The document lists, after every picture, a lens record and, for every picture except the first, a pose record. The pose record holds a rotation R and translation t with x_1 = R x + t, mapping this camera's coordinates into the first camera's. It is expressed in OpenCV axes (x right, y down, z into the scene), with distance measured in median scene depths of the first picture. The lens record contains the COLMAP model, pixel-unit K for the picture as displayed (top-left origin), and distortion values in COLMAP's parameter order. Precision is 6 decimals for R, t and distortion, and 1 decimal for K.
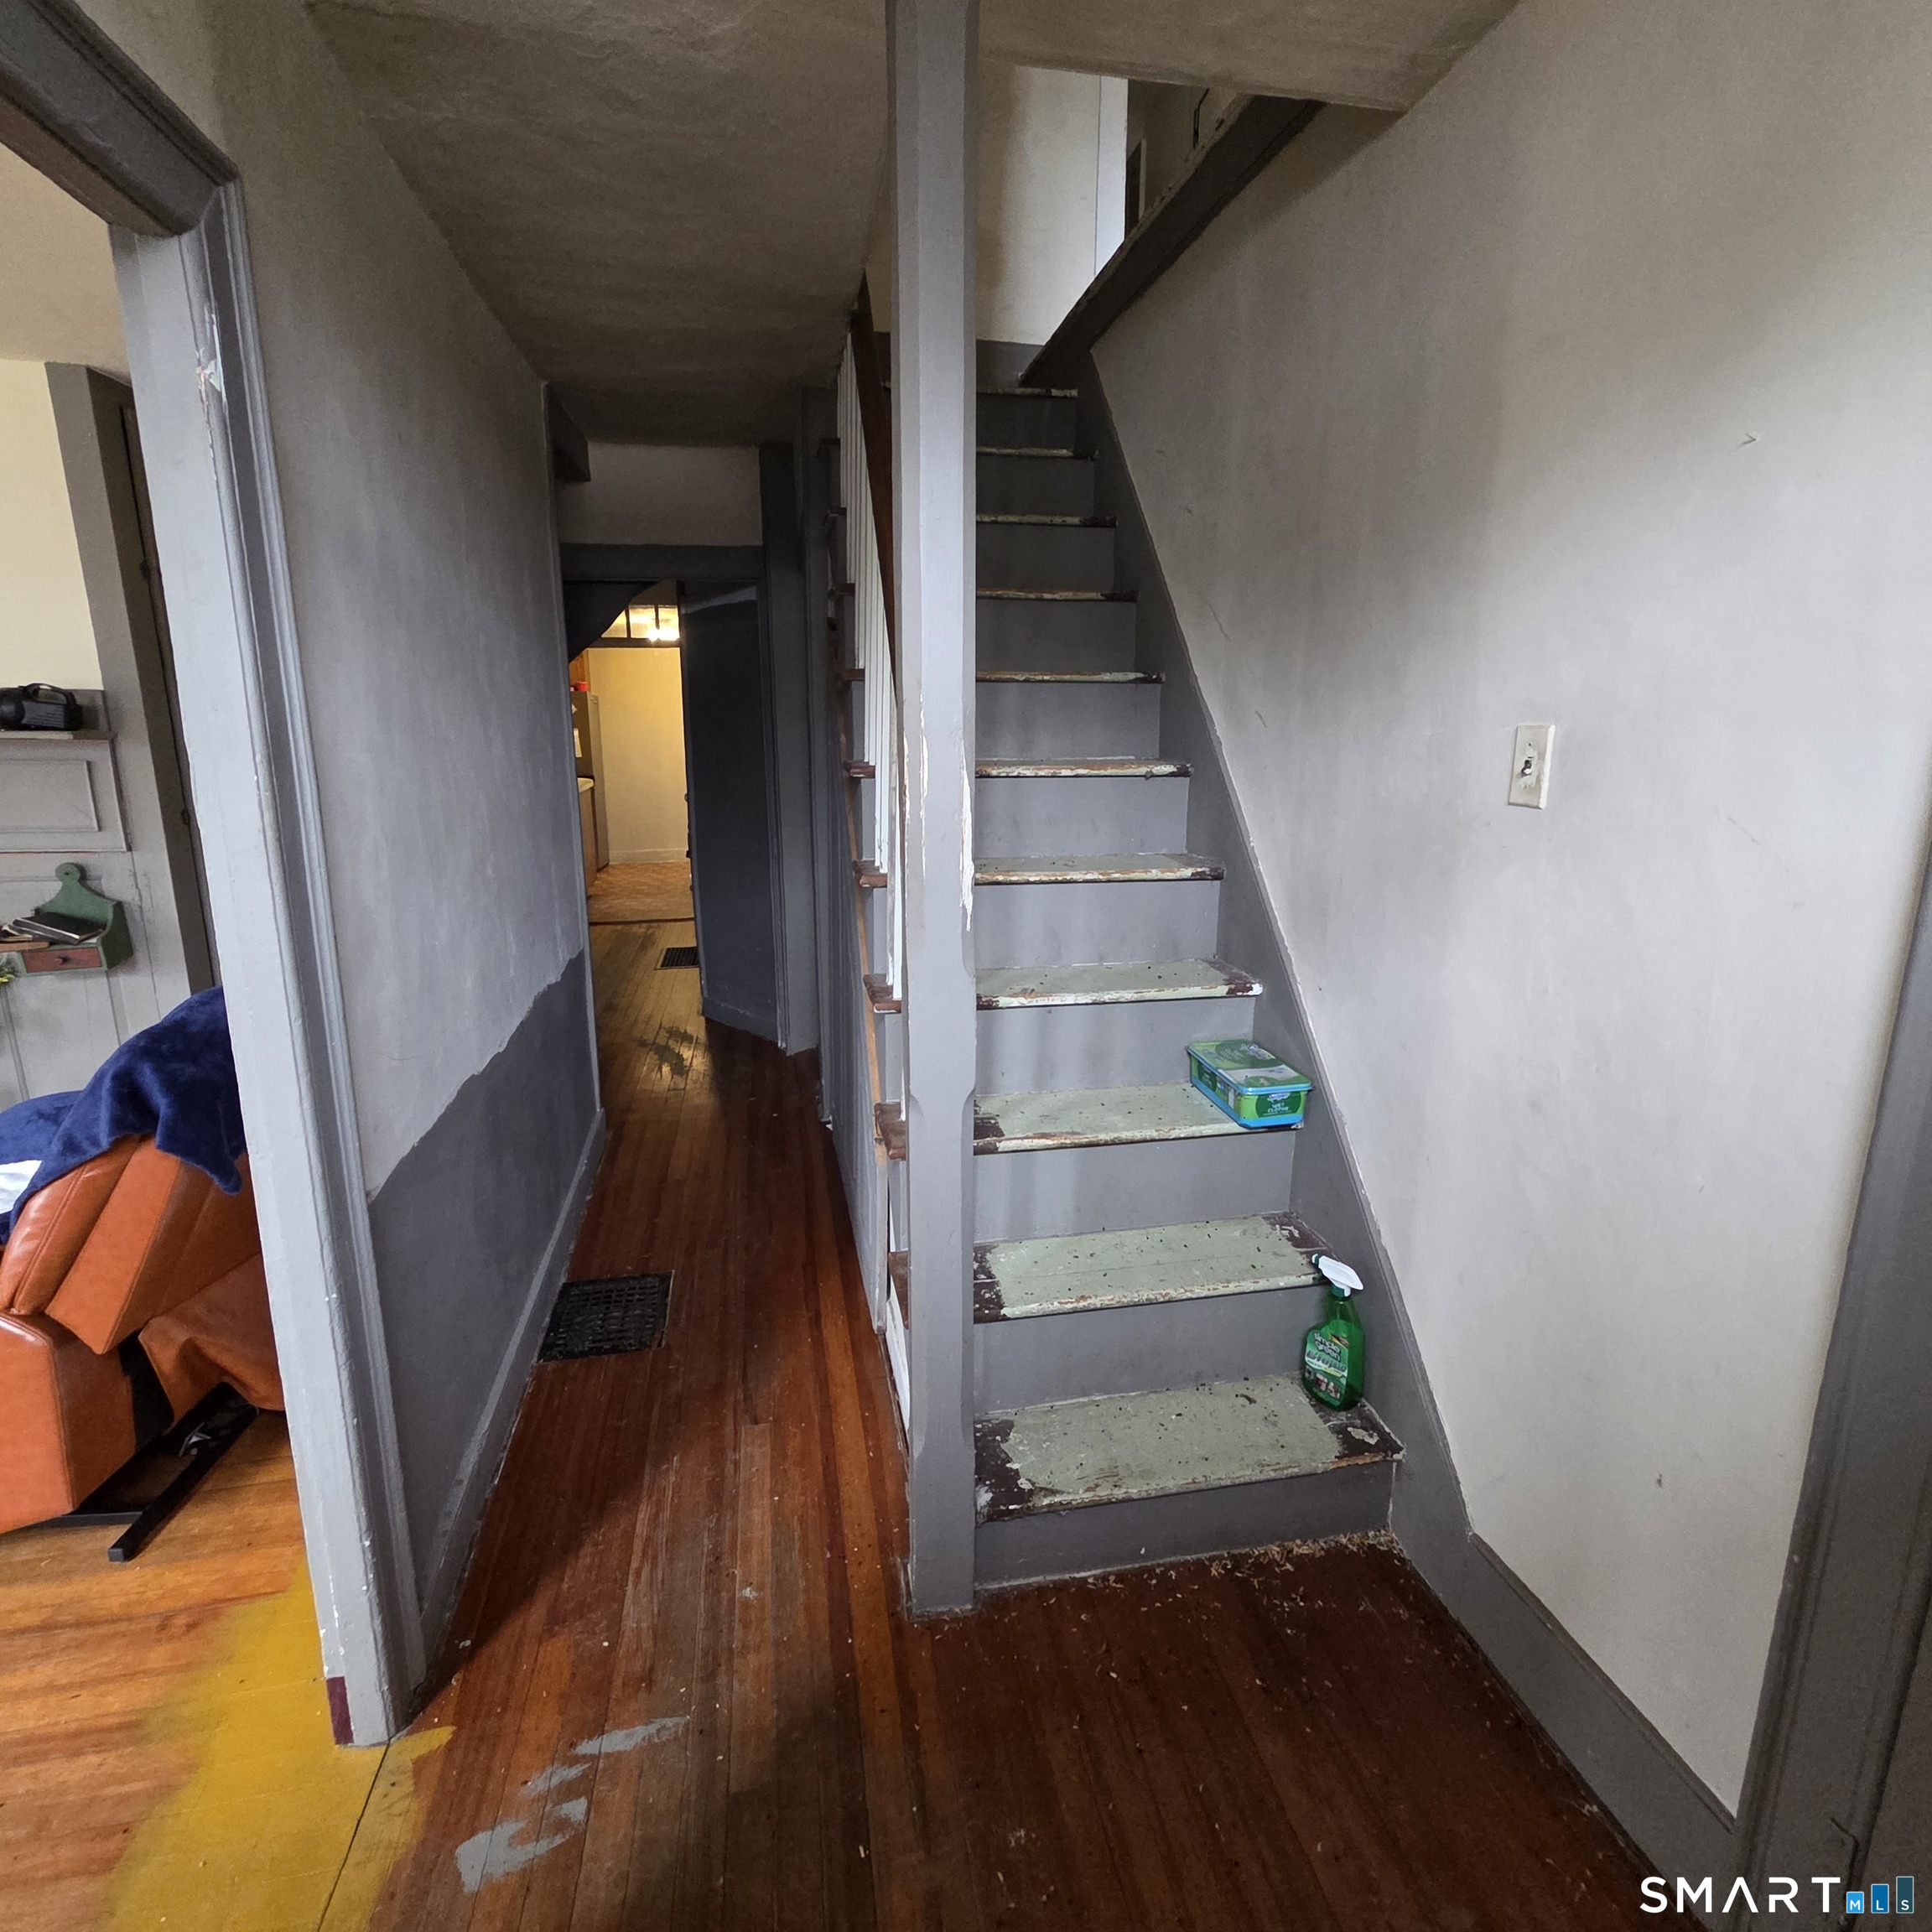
lens RADIAL K [[1053.5, 0, 968.7], [0, 1053.5, 964.9], [0, 0, 1]] dist [-0.004594, -0.002217]
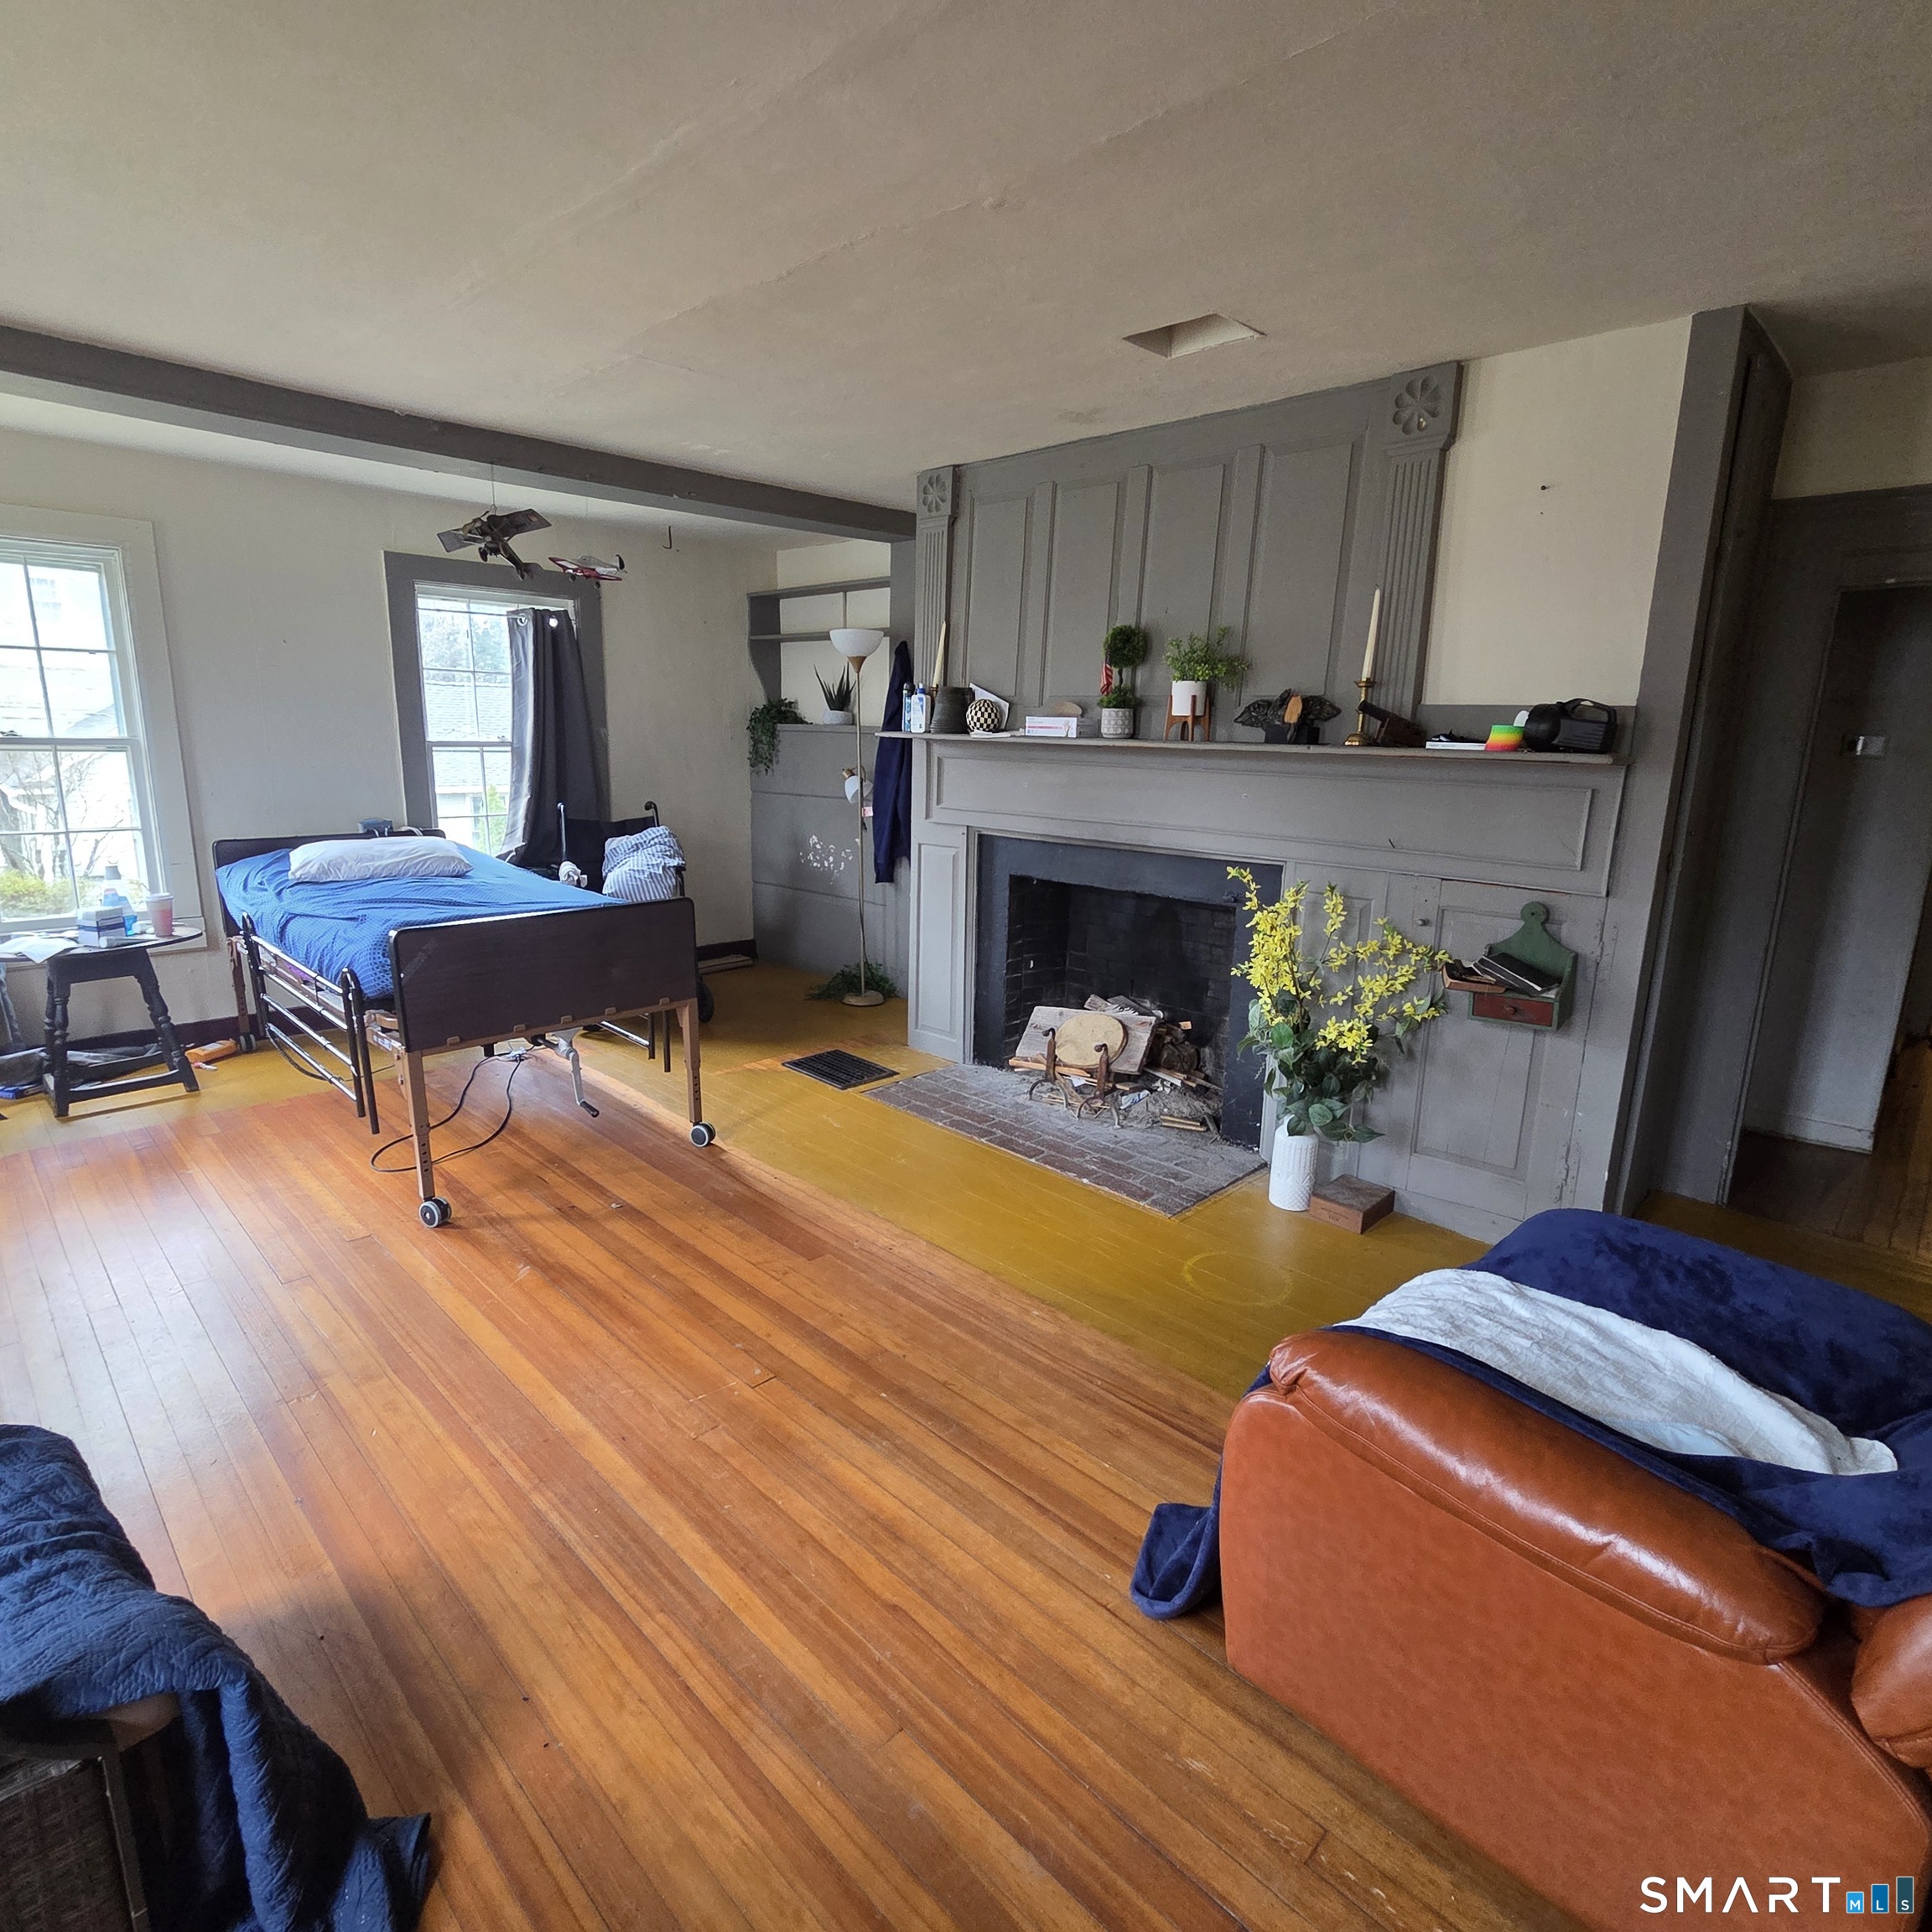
lens RADIAL K [[1053.5, 0, 966.0], [0, 1053.5, 960.8], [0, 0, 1]] dist [-0.004594, -0.002217]
pose [[0.561457, 0.180261, -0.807633, -0.404684], [-0.206619, 0.975610, 0.074114, -0.015376], [0.801295, 0.125261, 0.585009, 0.103461]]
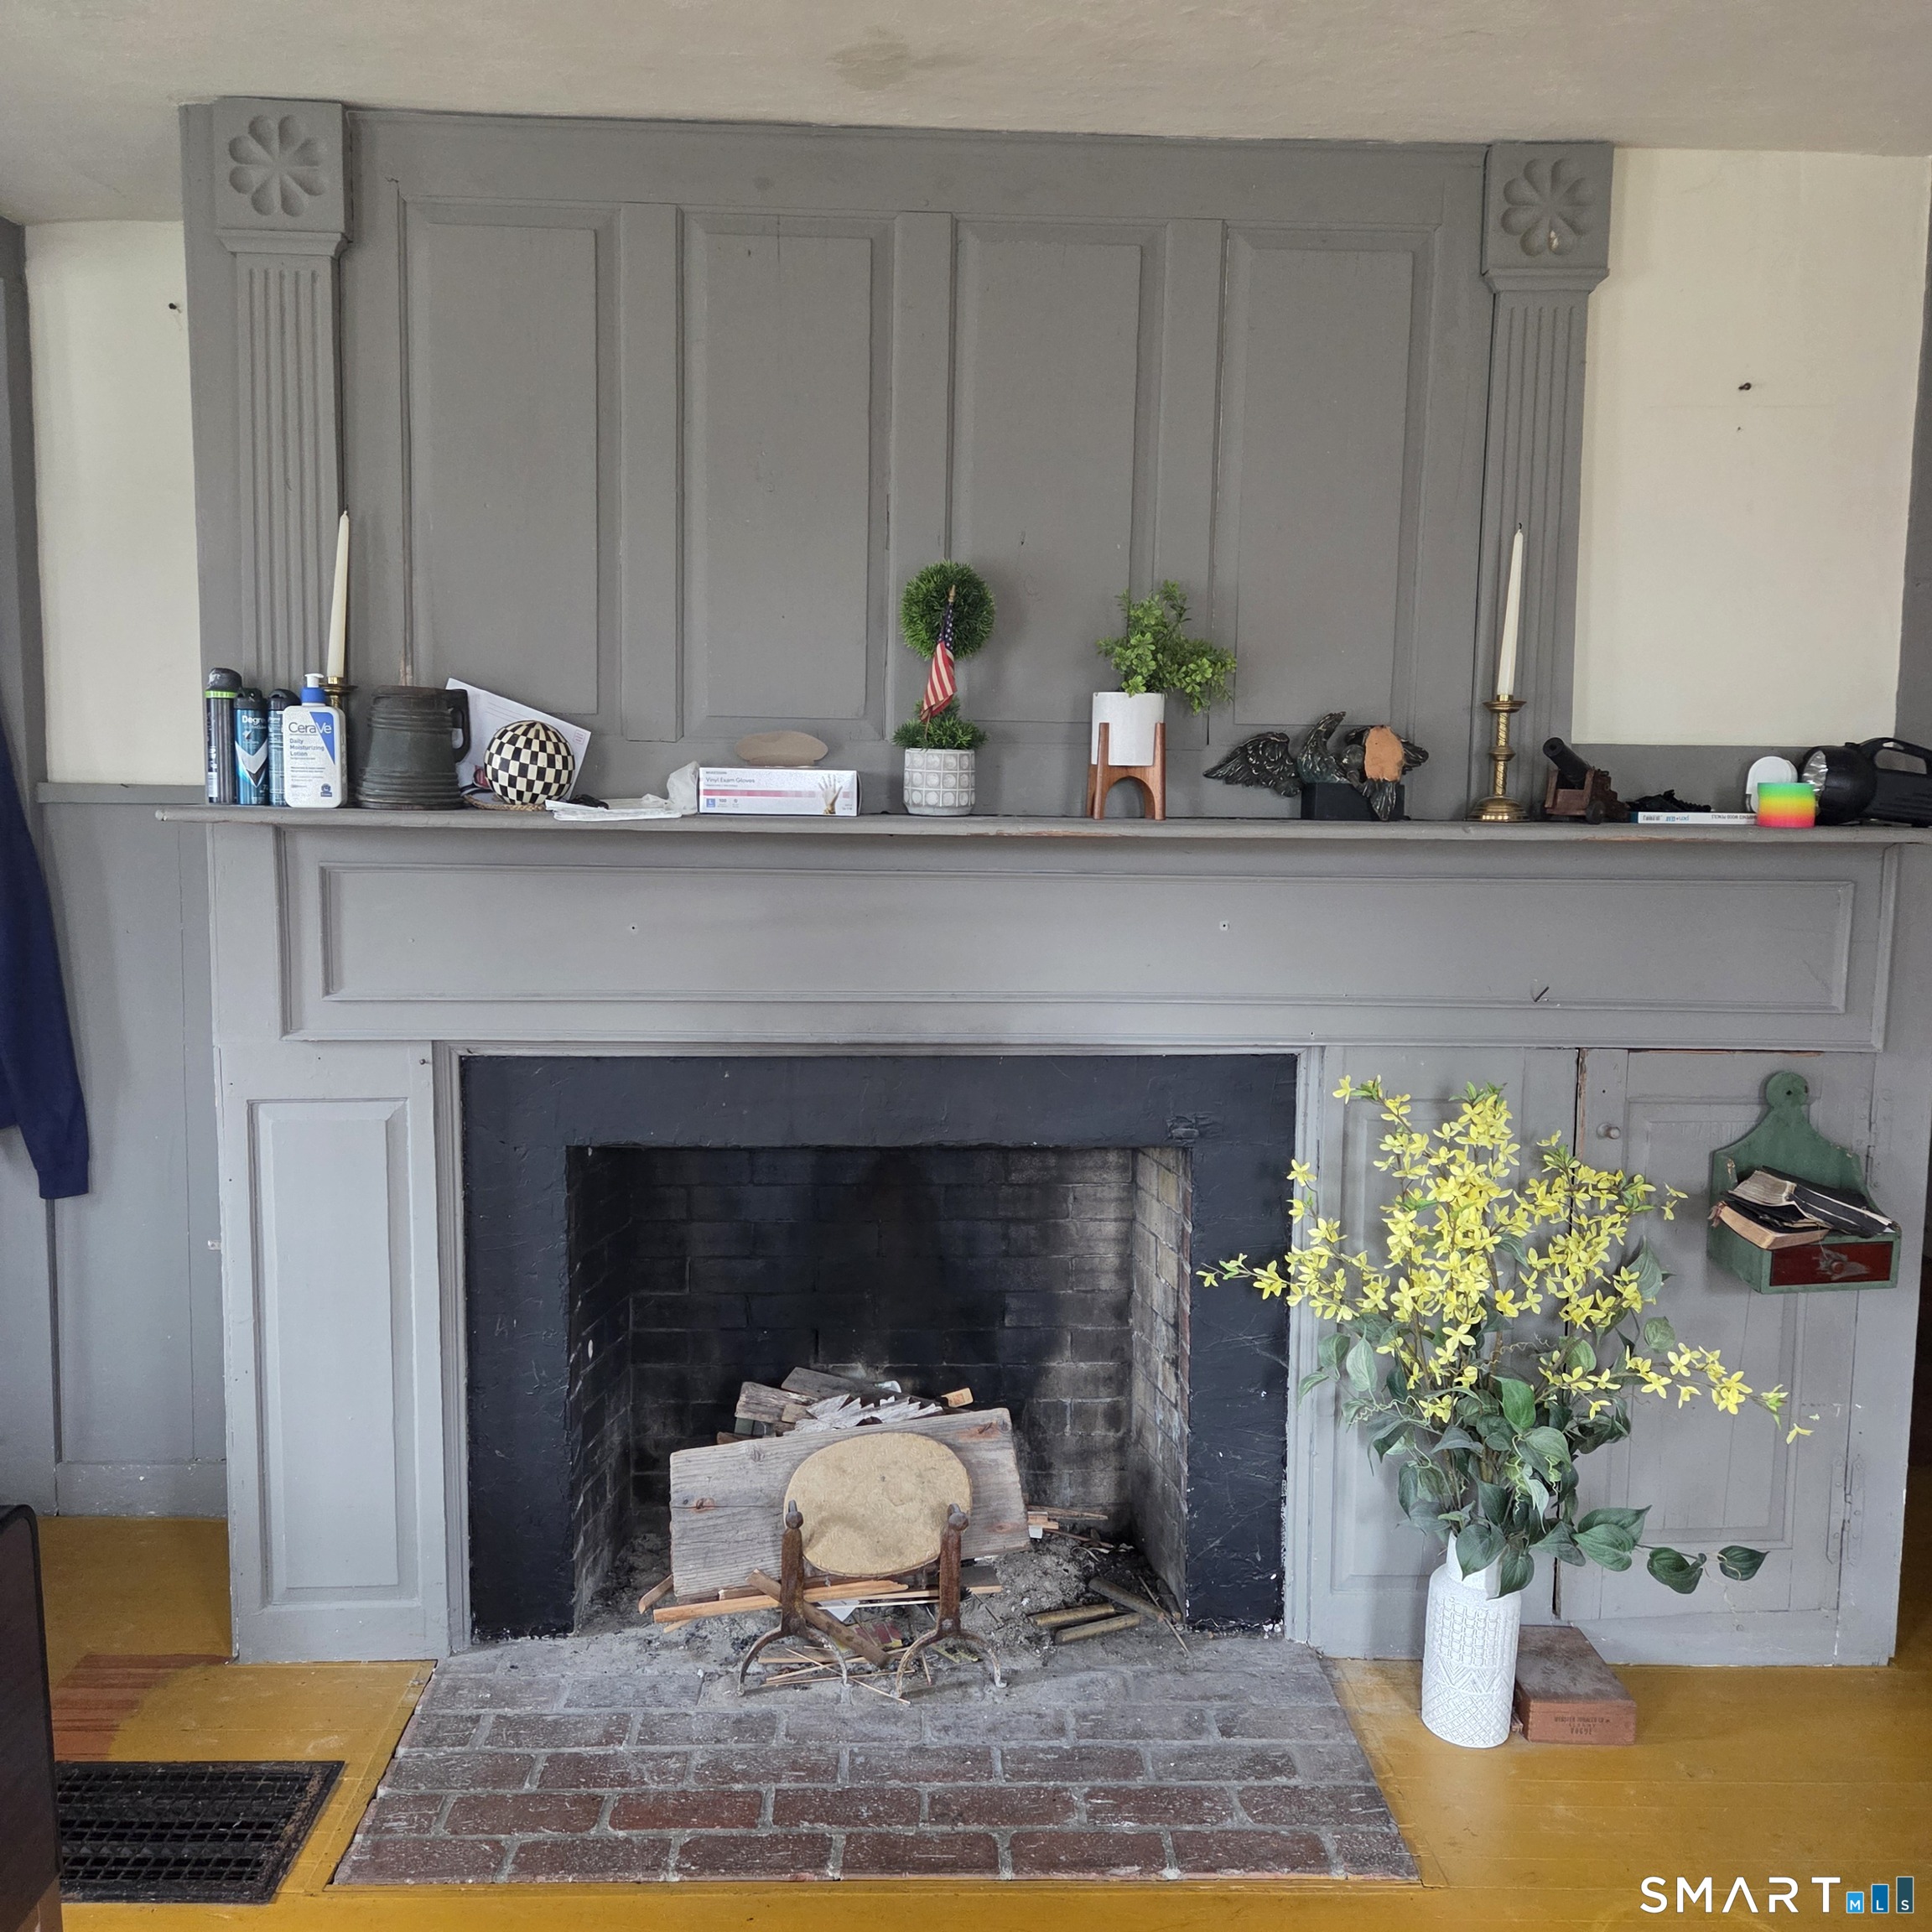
lens RADIAL K [[1698.6, 0, 965.4], [0, 1698.6, 957.8], [0, 0, 1]] dist [0.042952, -0.003118]
pose [[0.985528, 0.021663, -0.168124, -1.121868], [-0.041081, 0.992758, -0.112891, -0.040301], [0.164461, 0.118164, 0.979280, 0.087160]]
